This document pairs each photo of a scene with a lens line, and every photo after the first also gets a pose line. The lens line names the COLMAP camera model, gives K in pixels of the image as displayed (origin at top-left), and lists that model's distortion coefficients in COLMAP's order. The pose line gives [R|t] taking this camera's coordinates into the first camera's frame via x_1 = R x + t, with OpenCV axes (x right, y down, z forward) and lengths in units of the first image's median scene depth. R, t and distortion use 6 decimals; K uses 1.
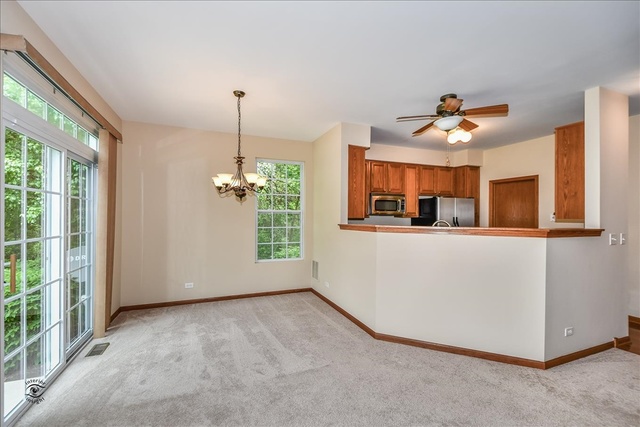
lens RADIAL K [[276.5, 0, 320.0], [0, 276.5, 213.5], [0, 0, 1]] dist [0.000306, -0.000146]
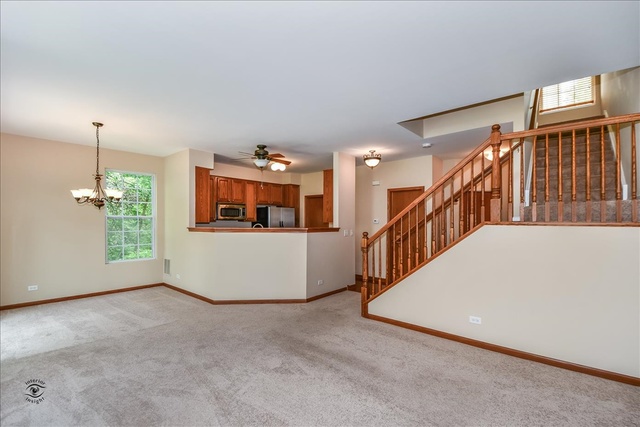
lens RADIAL K [[285.5, 0, 320.0], [0, 285.5, 221.3], [0, 0, 1]] dist [0.000746, -0.013722]
pose [[0.889037, -0.006320, 0.457793, 0.007764], [-0.000694, 0.999885, 0.015151, -0.009980], [-0.457836, -0.013788, 0.888930, -0.427021]]
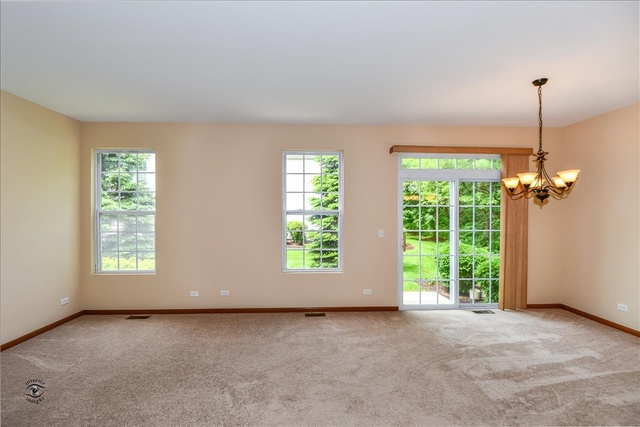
lens RADIAL K [[291.6, 0, 320.0], [0, 291.6, 213.5], [0, 0, 1]] dist [0.000132, -0.000037]
pose [[-0.341697, -0.003369, -0.939804, 0.578905], [0.013007, 0.999881, -0.008314, -0.011034], [0.939720, -0.015065, -0.341612, 0.463682]]
